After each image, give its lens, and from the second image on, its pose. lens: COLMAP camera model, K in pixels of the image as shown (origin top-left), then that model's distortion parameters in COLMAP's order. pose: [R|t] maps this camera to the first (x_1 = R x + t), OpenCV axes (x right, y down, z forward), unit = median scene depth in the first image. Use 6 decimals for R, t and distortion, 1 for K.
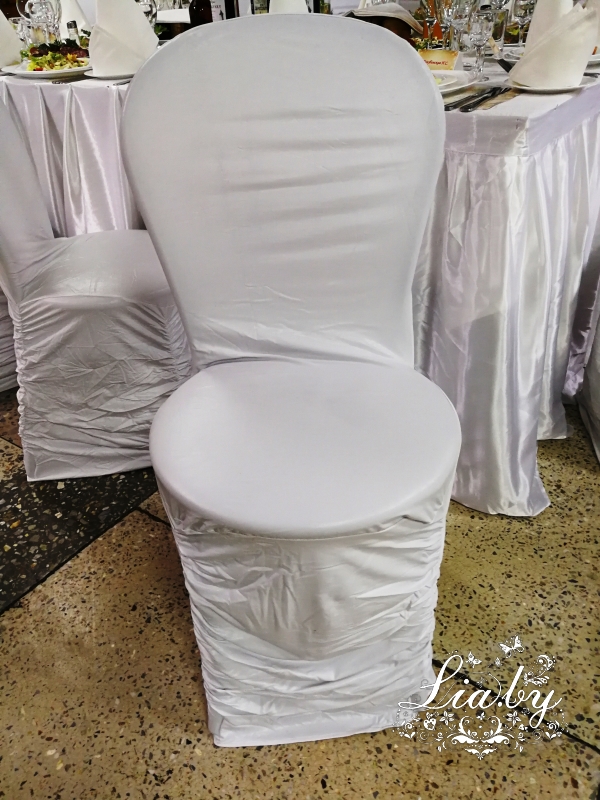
lens RADIAL K [[649.7, 0, 303.4], [0, 649.7, 398.8], [0, 0, 1]] dist [-0.020399, 0.041508]
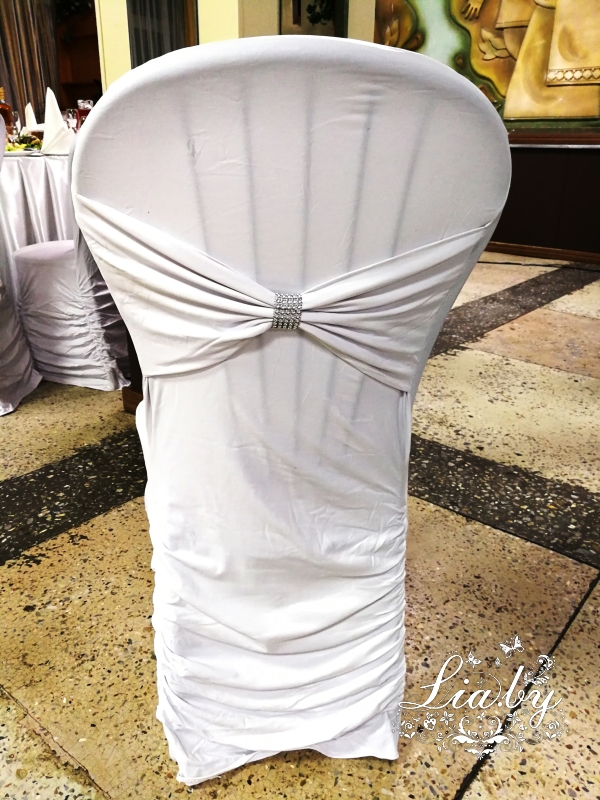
lens RADIAL K [[649.7, 0, 306.9], [0, 649.7, 414.4], [0, 0, 1]] dist [-0.020399, 0.041508]
pose [[-0.085464, 0.425687, -0.900826, 0.564395], [-0.561671, 0.726191, 0.396450, -0.139706], [0.822935, 0.539850, 0.177033, 0.344157]]
